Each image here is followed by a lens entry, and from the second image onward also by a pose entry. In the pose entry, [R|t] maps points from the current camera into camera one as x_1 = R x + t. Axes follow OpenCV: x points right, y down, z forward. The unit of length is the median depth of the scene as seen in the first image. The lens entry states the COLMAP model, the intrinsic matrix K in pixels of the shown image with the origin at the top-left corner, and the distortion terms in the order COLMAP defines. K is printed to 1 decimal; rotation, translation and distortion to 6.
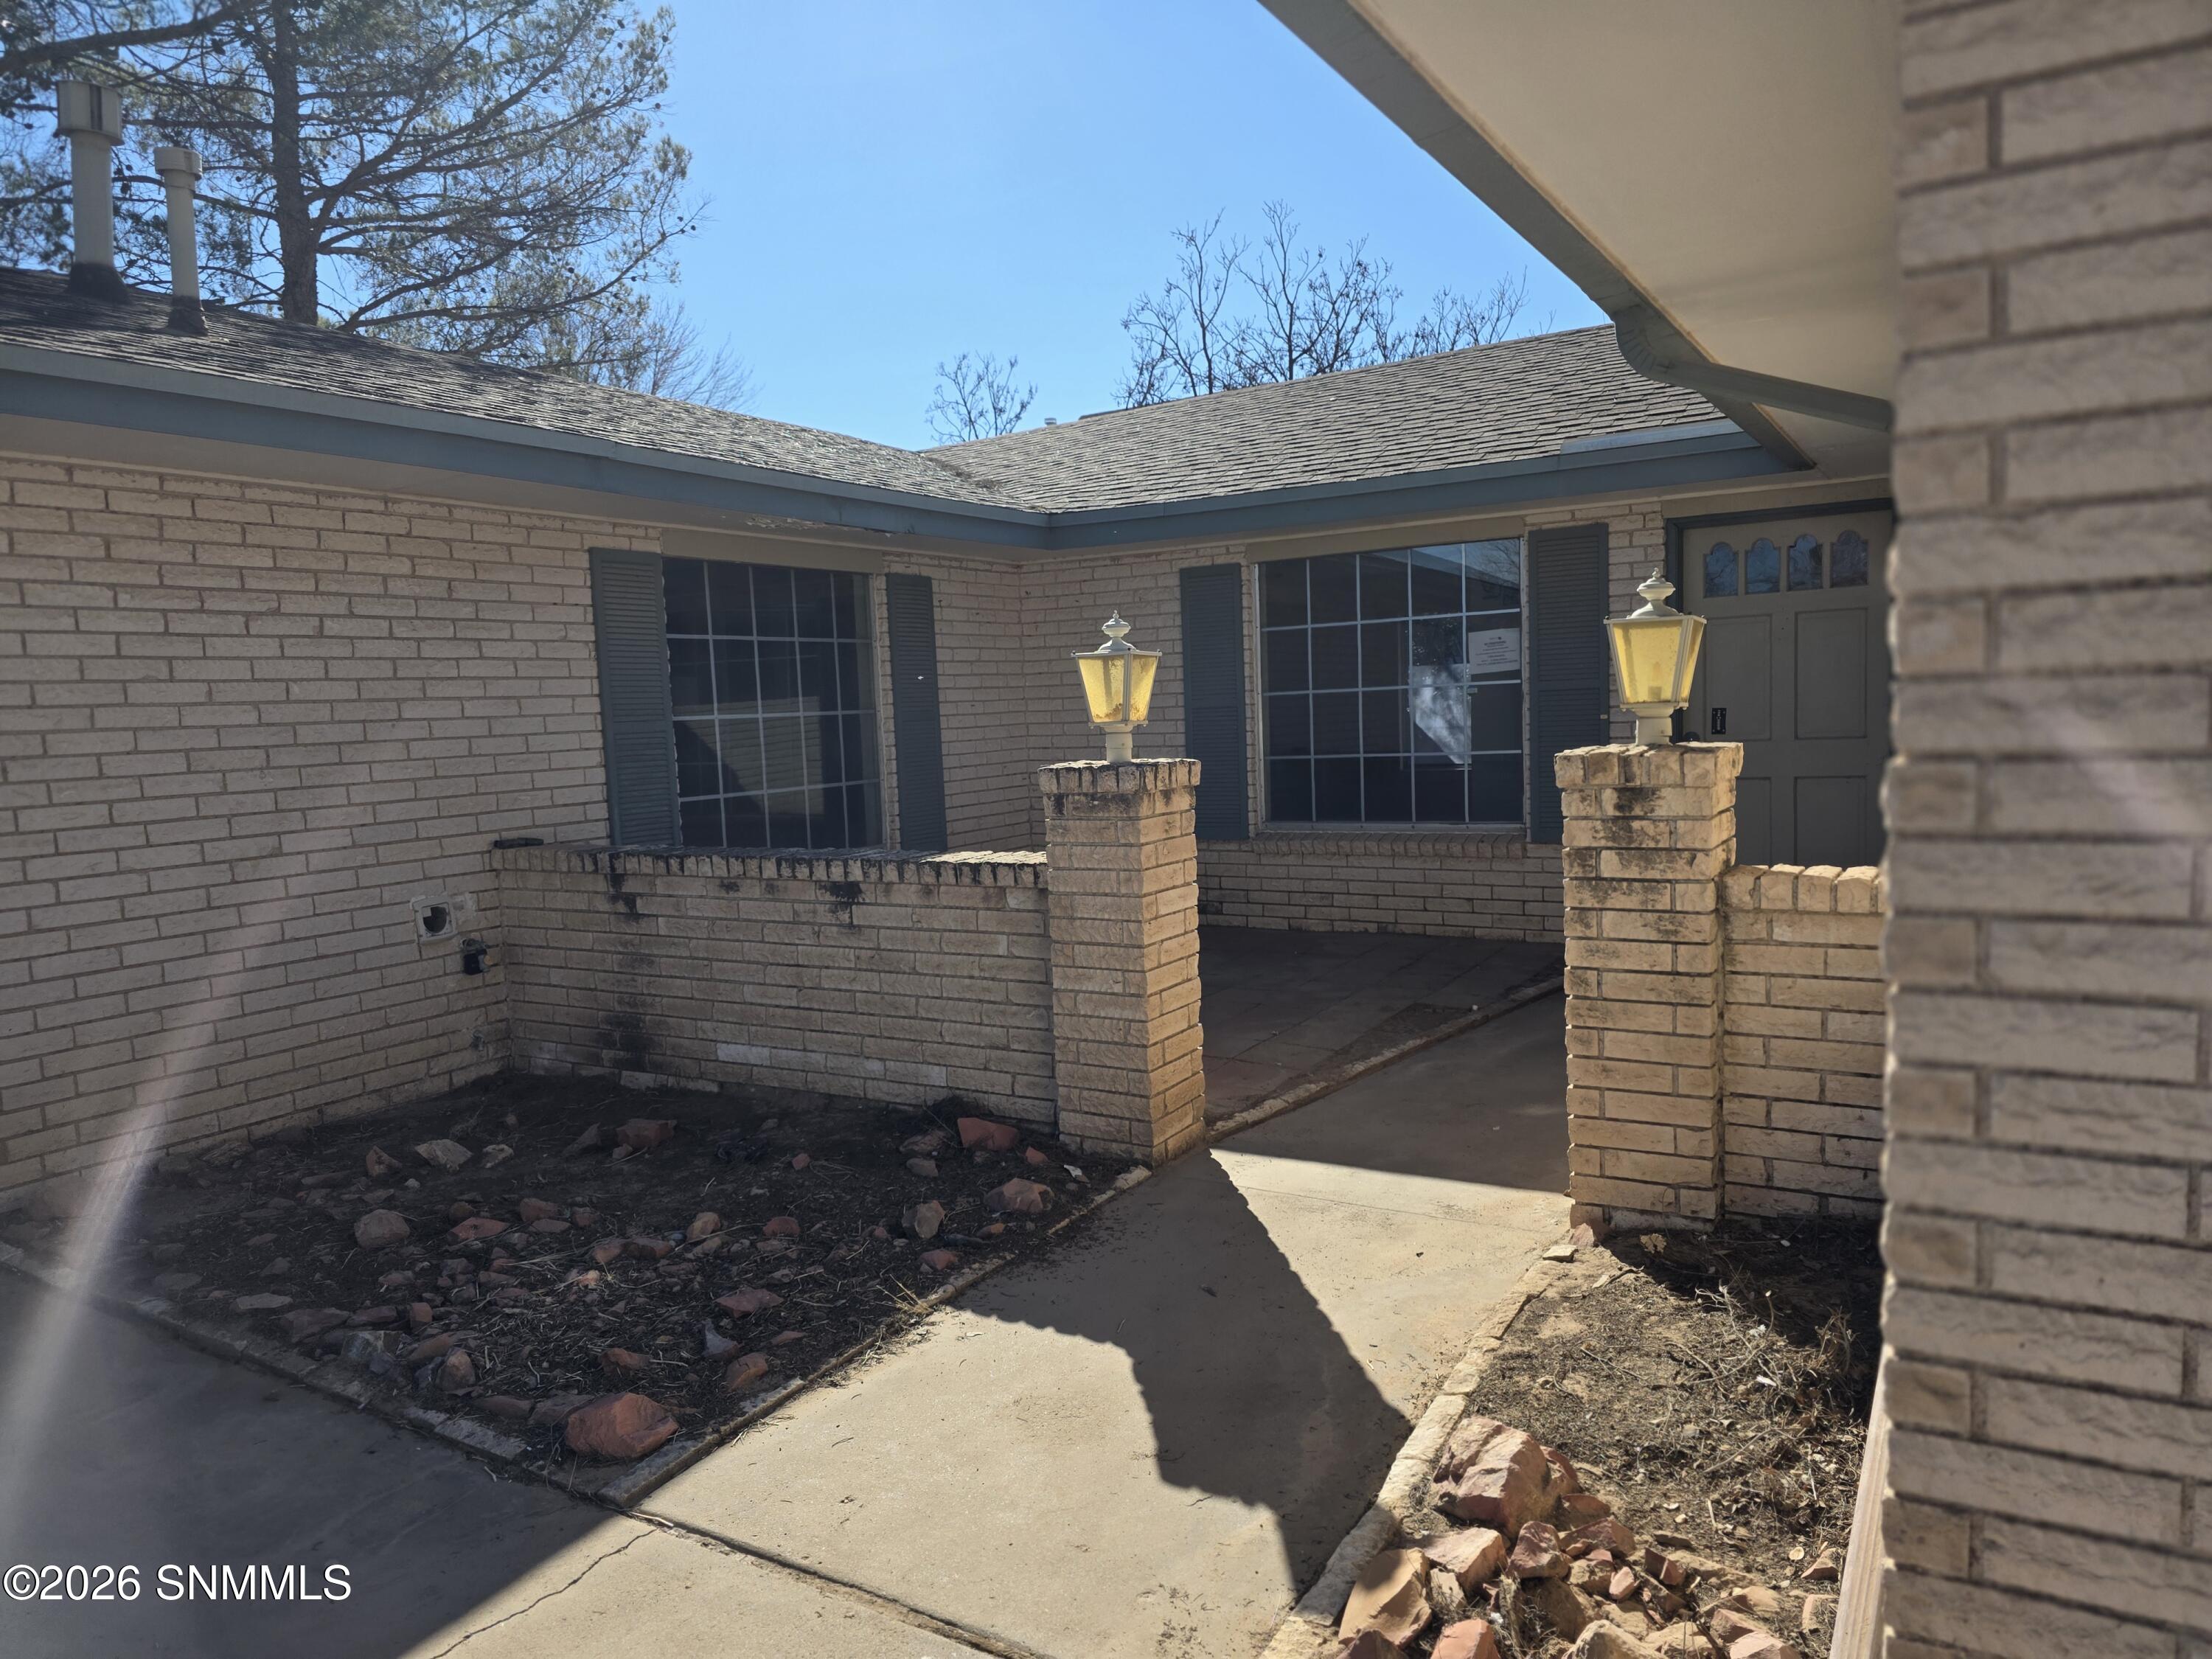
lens RADIAL K [[1514.8, 0, 1065.4], [0, 1514.8, 850.5], [0, 0, 1]] dist [0.072927, -0.043987]
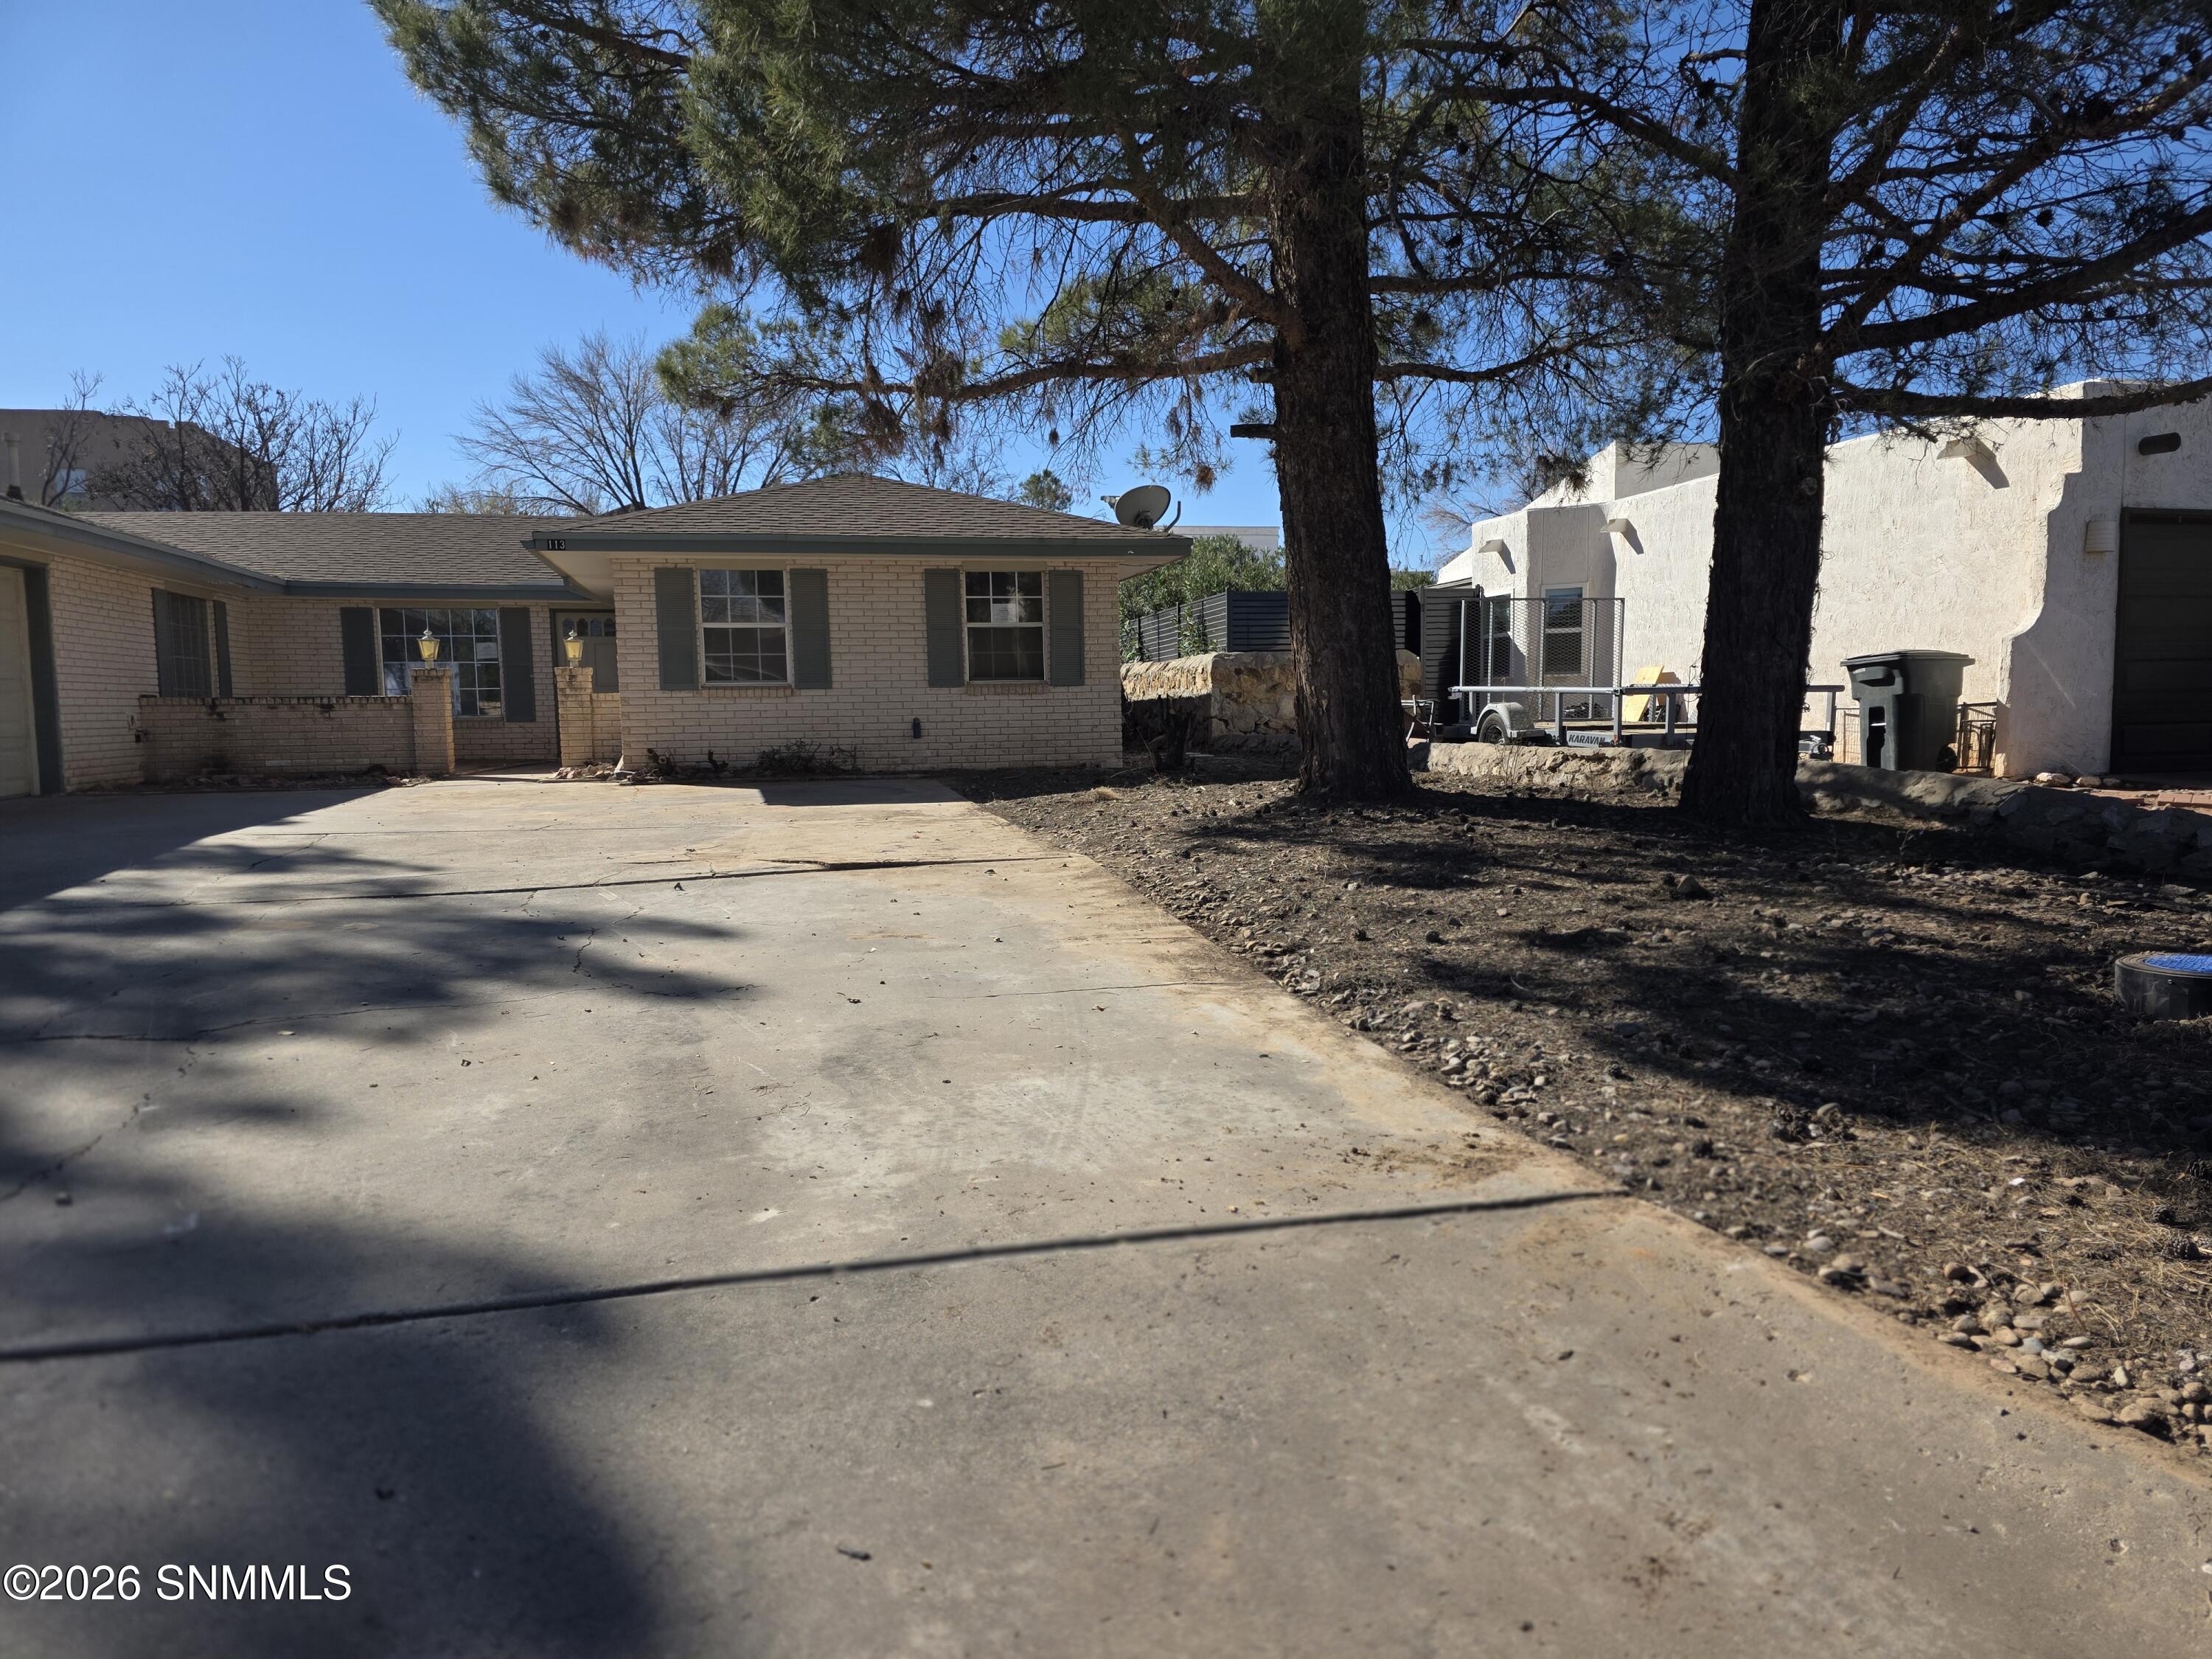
lens RADIAL K [[1514.8, 0, 1110.8], [0, 1514.8, 844.0], [0, 0, 1]] dist [0.072927, -0.043987]
pose [[0.706087, -0.031389, 0.707429, -1.181498], [0.051458, 0.998650, -0.007050, 0.389137], [-0.706253, 0.041380, 0.706749, -2.281720]]
